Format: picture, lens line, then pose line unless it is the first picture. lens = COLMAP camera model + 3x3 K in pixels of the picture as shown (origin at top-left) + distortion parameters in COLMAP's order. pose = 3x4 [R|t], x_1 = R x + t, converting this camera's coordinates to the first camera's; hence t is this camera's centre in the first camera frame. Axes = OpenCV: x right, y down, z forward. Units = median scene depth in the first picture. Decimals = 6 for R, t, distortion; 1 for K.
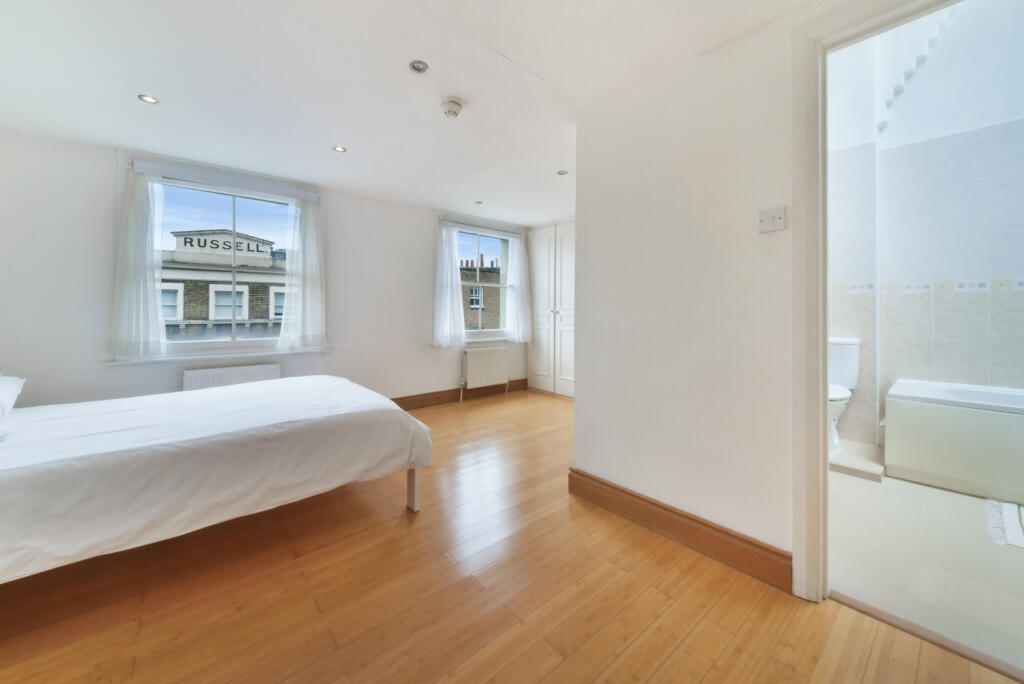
lens RADIAL K [[373.6, 0, 530.4], [0, 373.6, 307.0], [0, 0, 1]] dist [0.001163, -0.000864]
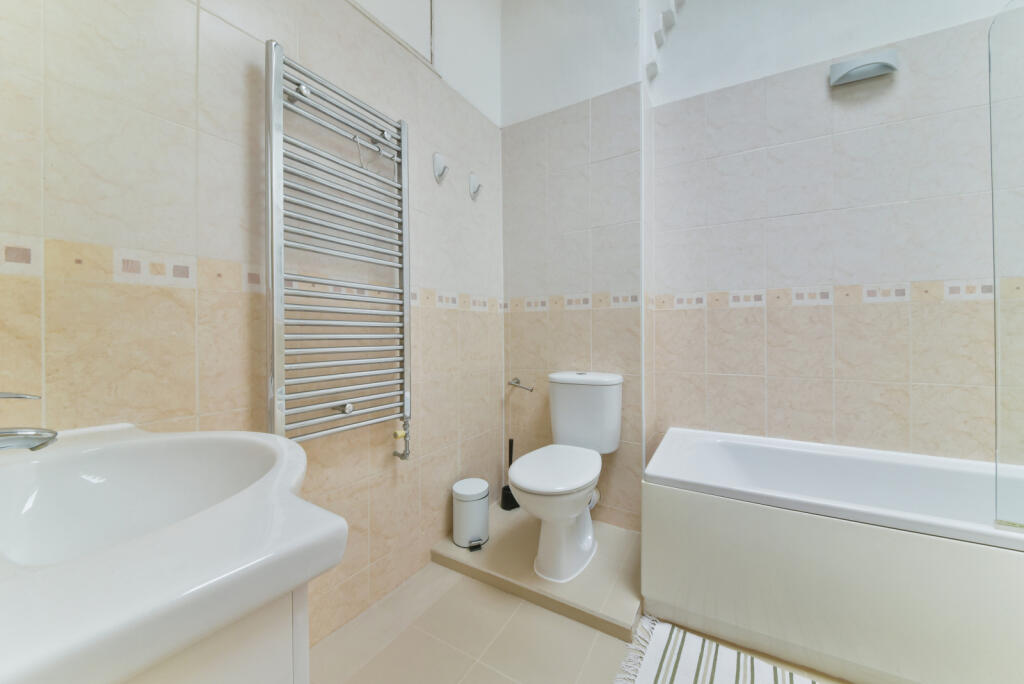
lens RADIAL K [[373.6, 0, 509.8], [0, 373.6, 336.1], [0, 0, 1]] dist [0.001163, -0.000864]
pose [[0.944399, -0.002396, 0.328793, 0.479442], [0.001071, 0.999991, 0.004212, 0.011648], [-0.328800, -0.003626, 0.944393, 0.440885]]
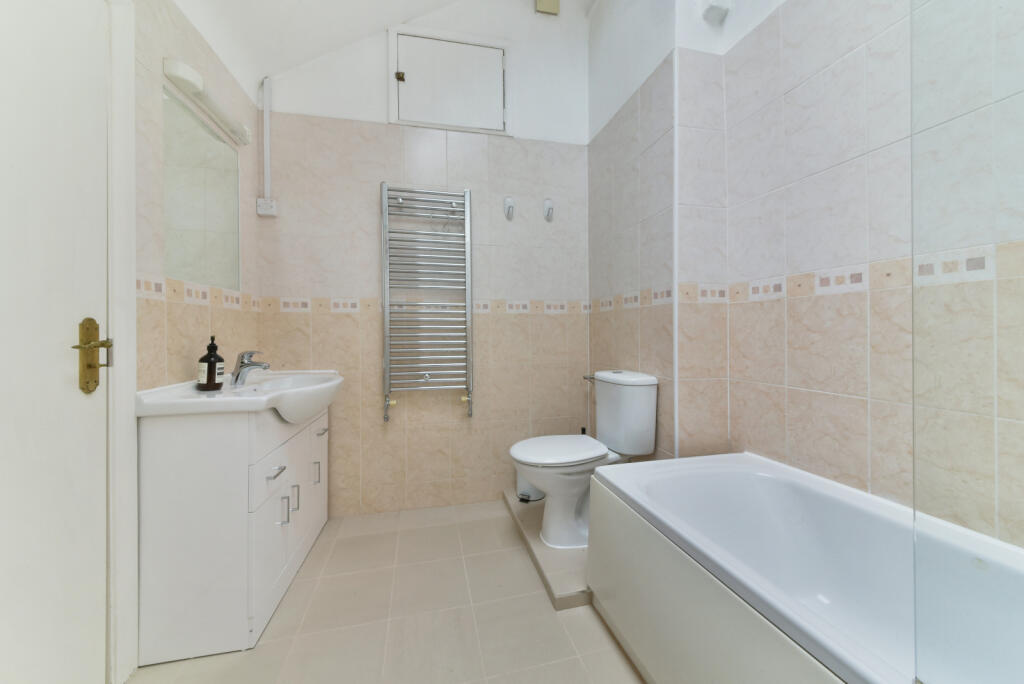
lens RADIAL K [[373.6, 0, 510.4], [0, 373.6, 339.2], [0, 0, 1]] dist [0.001163, -0.000864]
pose [[0.872436, 0.007647, -0.488669, 0.989497], [0.001749, 0.999822, 0.018768, 0.009206], [0.488726, -0.017229, 0.872267, 0.344641]]
